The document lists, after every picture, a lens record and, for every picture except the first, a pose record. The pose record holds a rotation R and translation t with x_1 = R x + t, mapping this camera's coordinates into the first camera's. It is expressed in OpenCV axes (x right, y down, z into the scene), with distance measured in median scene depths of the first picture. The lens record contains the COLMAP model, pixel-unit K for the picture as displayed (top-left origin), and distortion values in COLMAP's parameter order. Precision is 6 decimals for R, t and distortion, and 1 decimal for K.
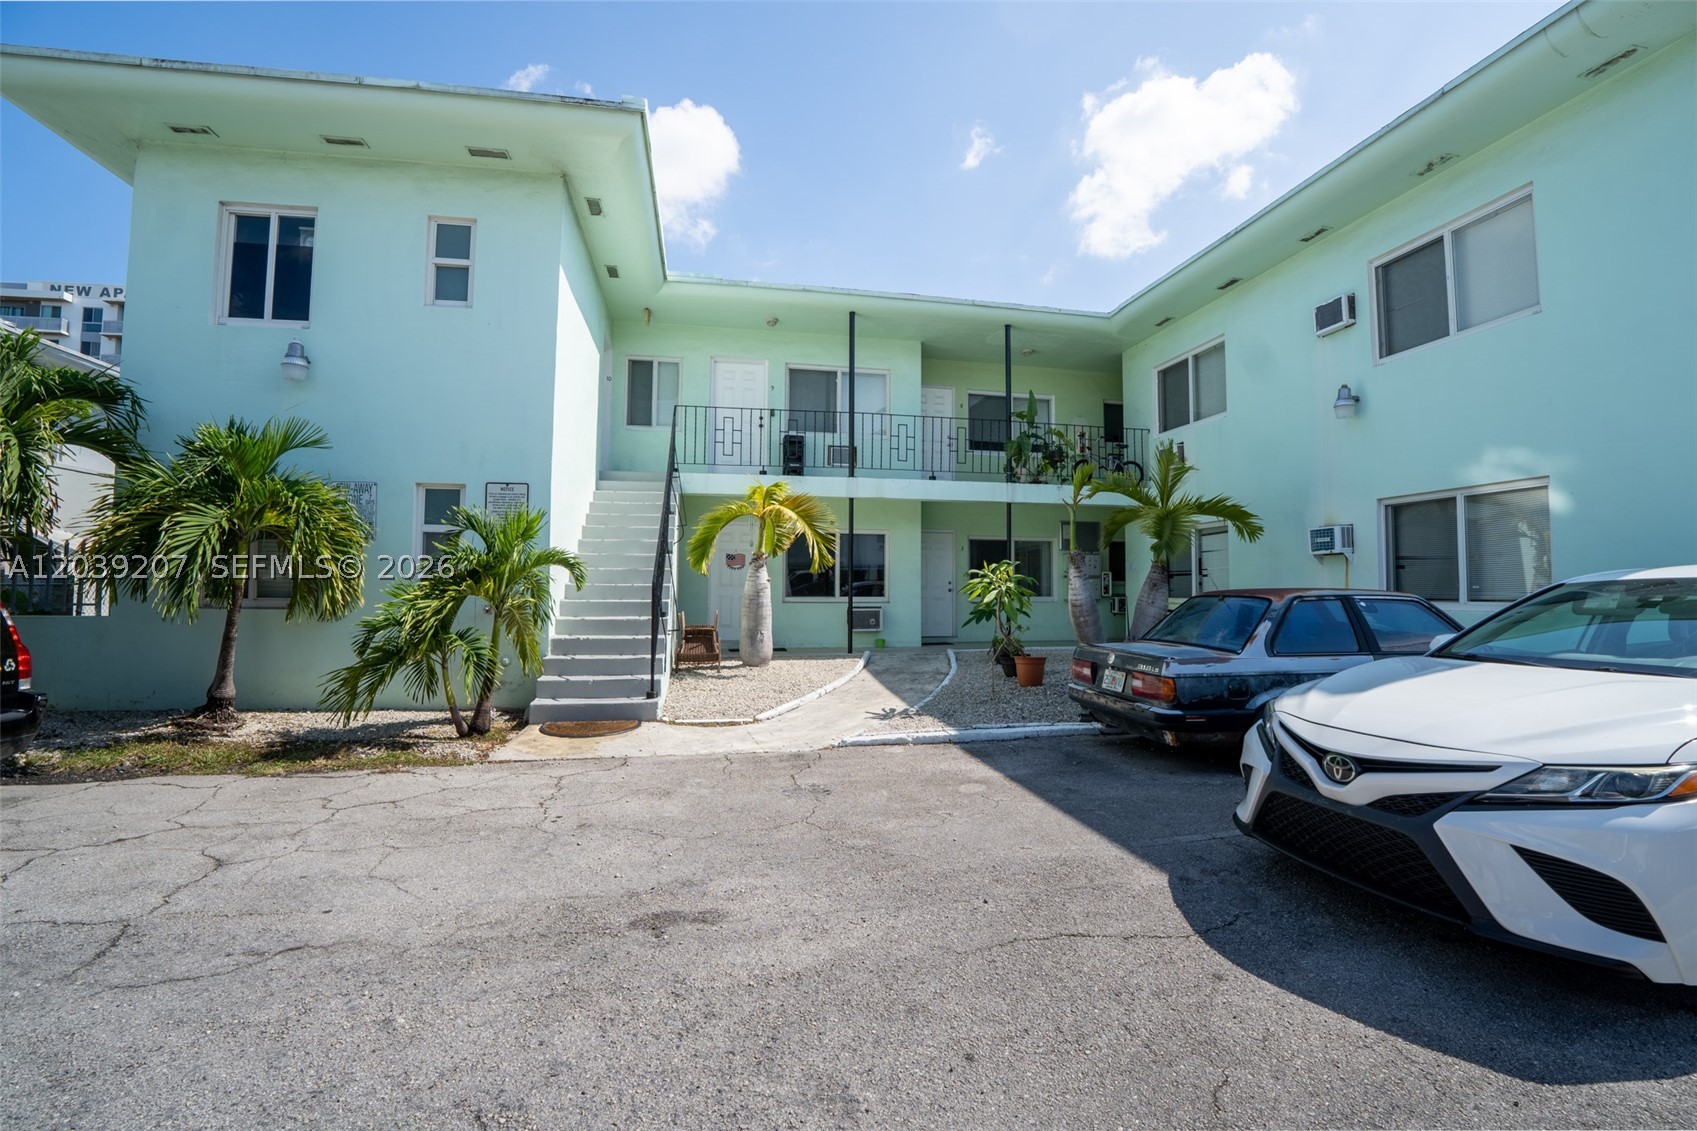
lens RADIAL K [[736.3, 0, 858.3], [0, 736.3, 563.4], [0, 0, 1]] dist [-0.074287, 0.018503]
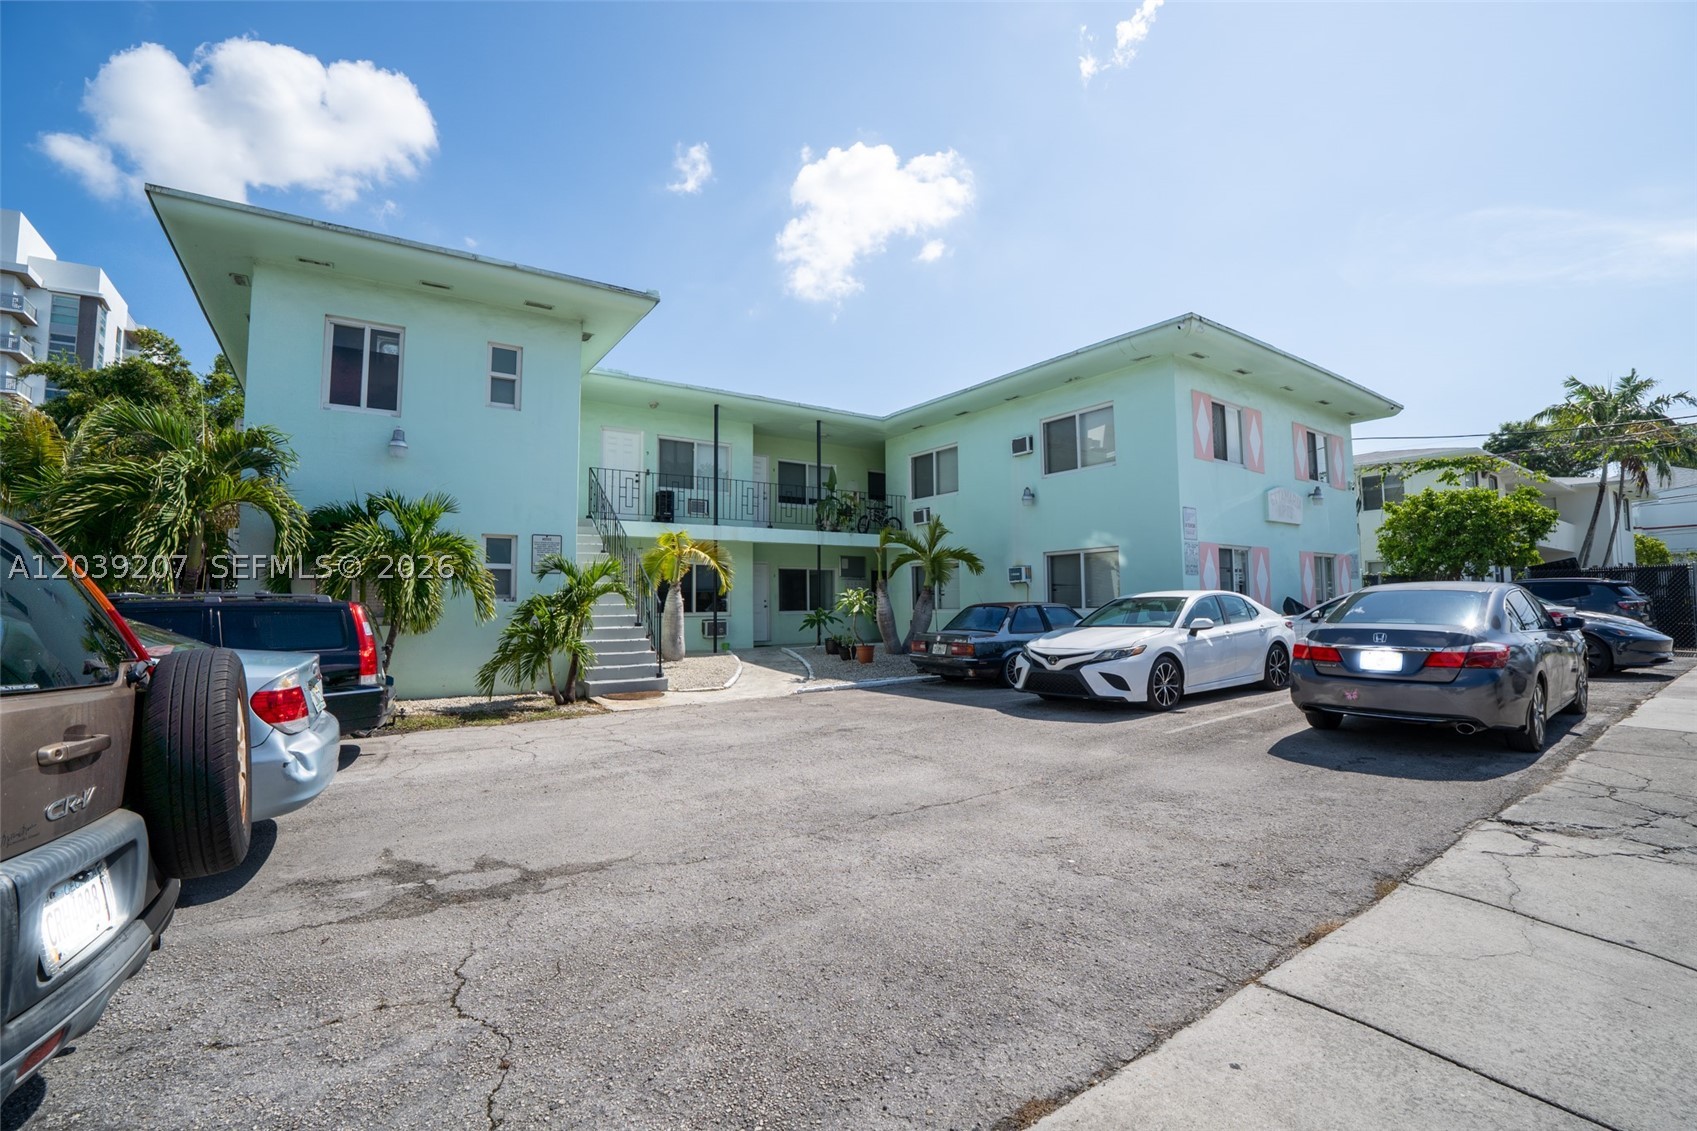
lens RADIAL K [[736.3, 0, 858.3], [0, 736.3, 563.4], [0, 0, 1]] dist [-0.074287, 0.018503]
pose [[0.915074, 0.009087, 0.403184, -0.422563], [0.000472, 0.999721, -0.023603, -0.017397], [-0.403286, 0.021789, 0.914814, -0.481868]]
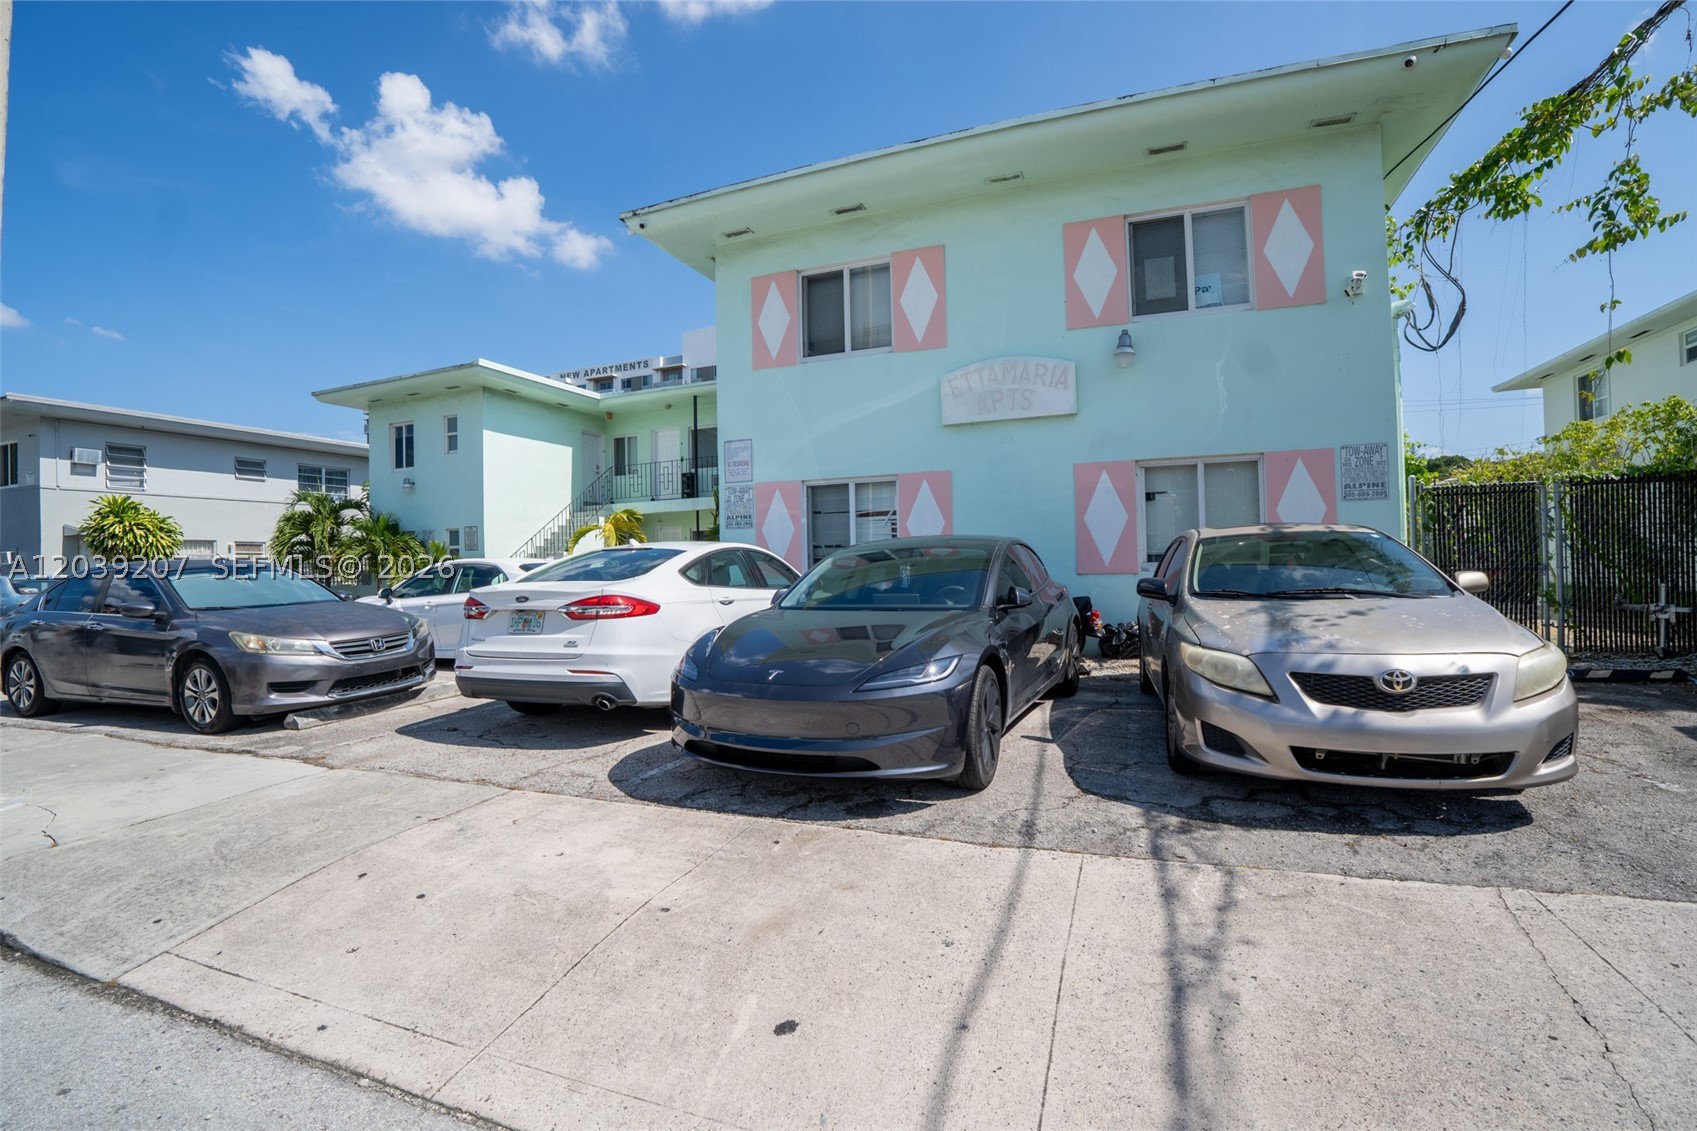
lens RADIAL K [[736.3, 0, 858.3], [0, 736.3, 563.4], [0, 0, 1]] dist [-0.074287, 0.018503]
pose [[0.849742, -0.026327, -0.526541, 1.528587], [0.047794, 0.998487, 0.027206, 0.002584], [0.525027, -0.048284, 0.849715, -0.281212]]
